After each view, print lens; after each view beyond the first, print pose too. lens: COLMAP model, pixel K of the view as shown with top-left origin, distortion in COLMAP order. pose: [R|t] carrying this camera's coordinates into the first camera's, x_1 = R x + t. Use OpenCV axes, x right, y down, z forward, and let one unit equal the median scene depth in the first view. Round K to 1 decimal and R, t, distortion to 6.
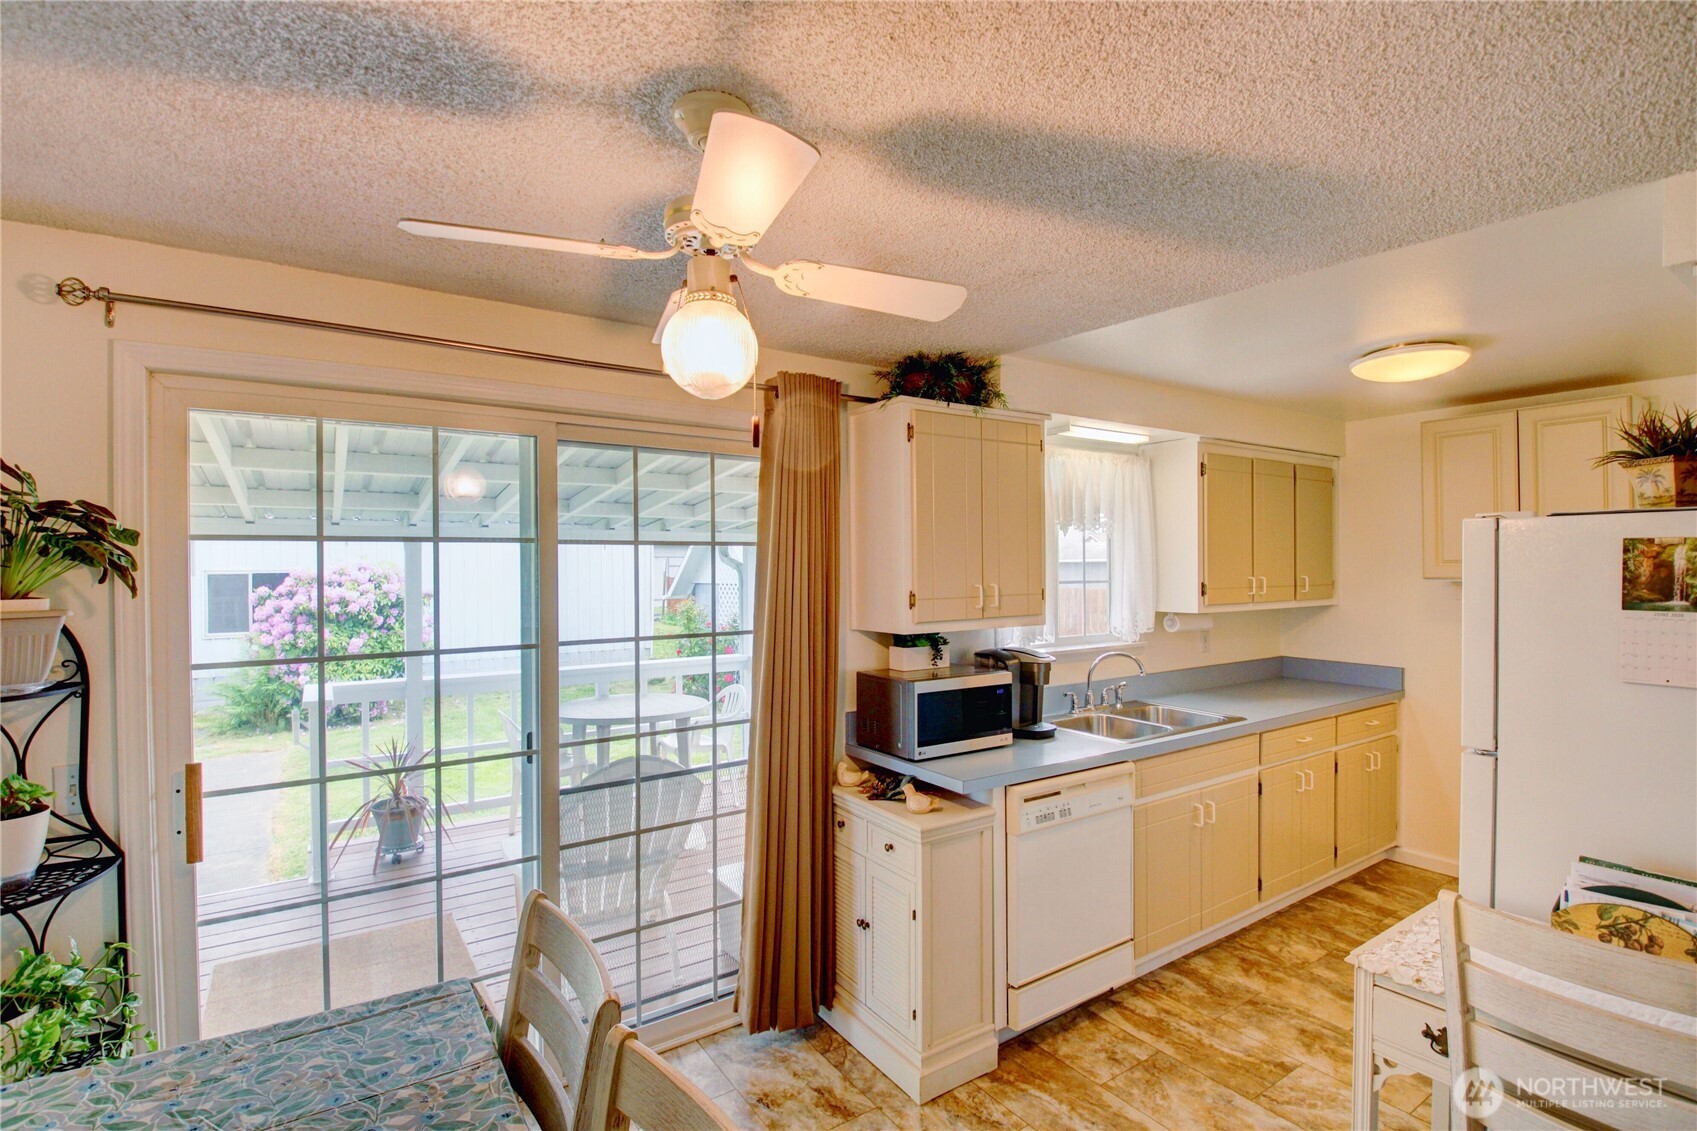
lens RADIAL K [[805.8, 0, 844.4], [0, 805.8, 572.9], [0, 0, 1]] dist [0.001755, -0.019978]
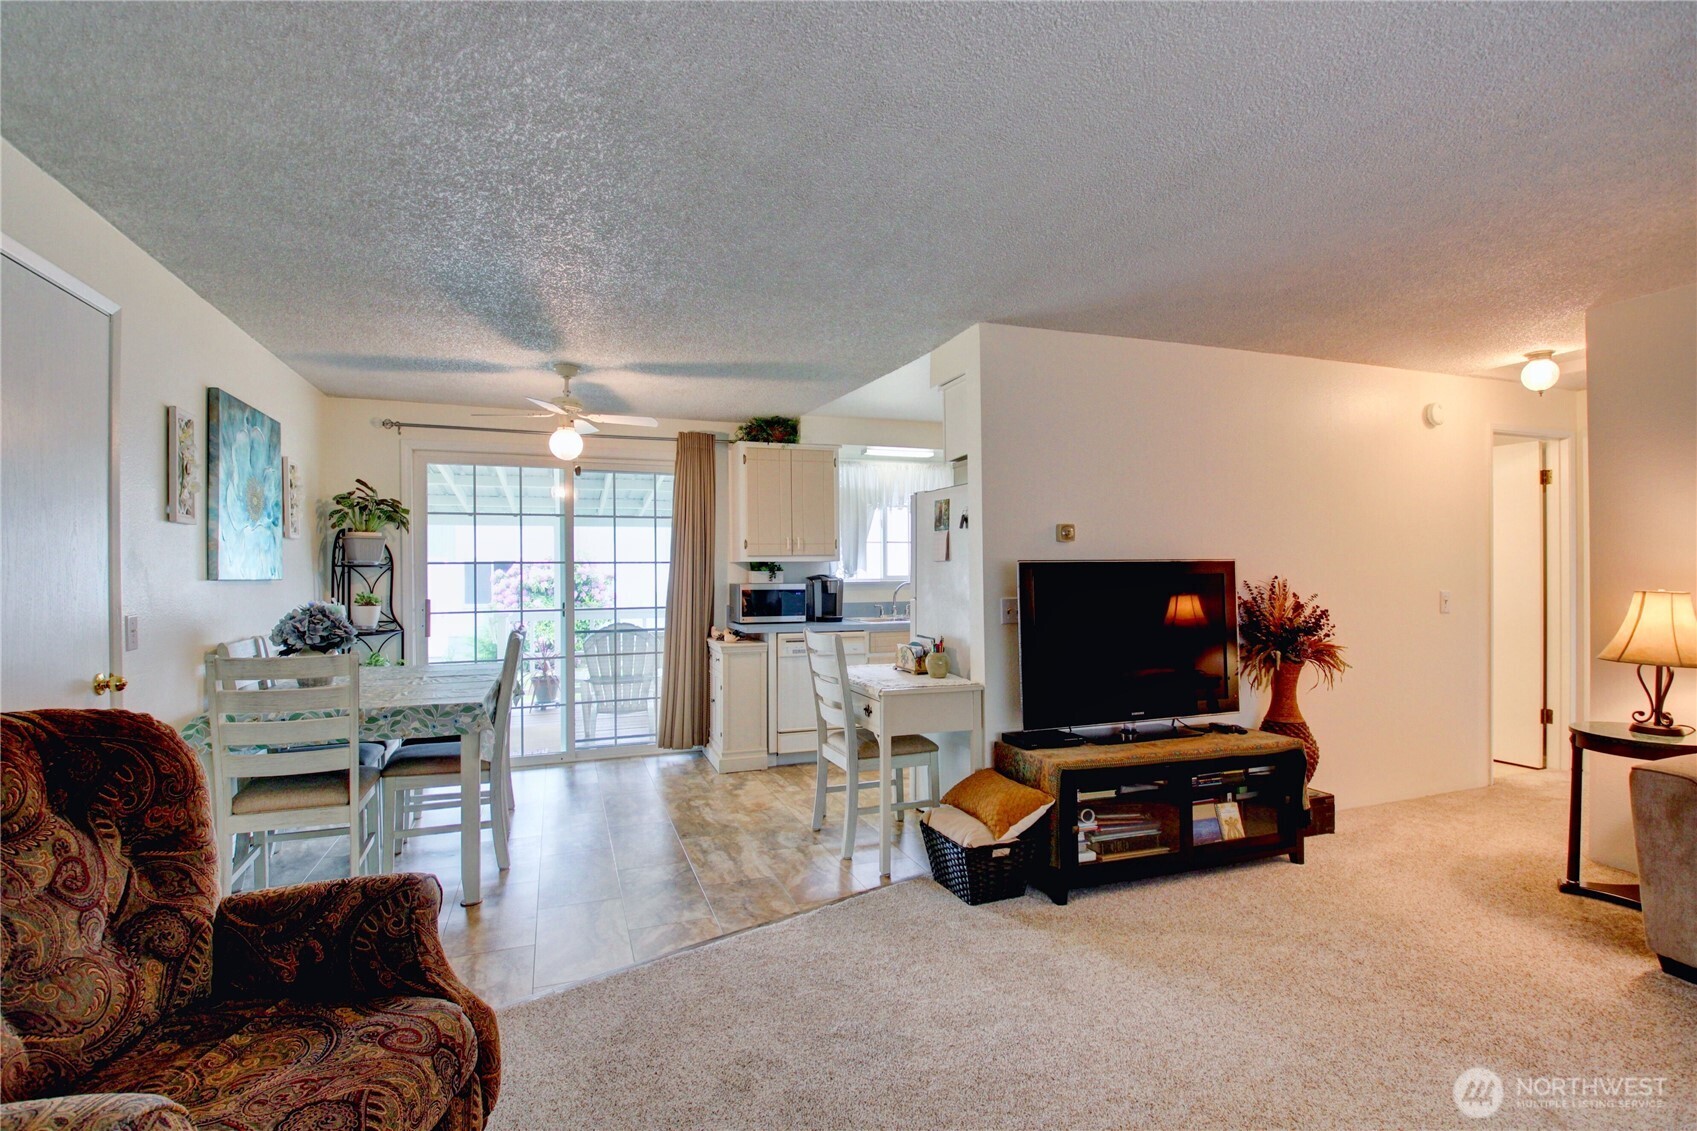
lens RADIAL K [[805.8, 0, 844.4], [0, 805.8, 572.9], [0, 0, 1]] dist [0.001755, -0.019978]
pose [[0.970172, 0.000282, -0.242418, 0.799957], [-0.000742, 0.999998, -0.001806, 0.108104], [0.242417, 0.001932, 0.970170, -0.855422]]
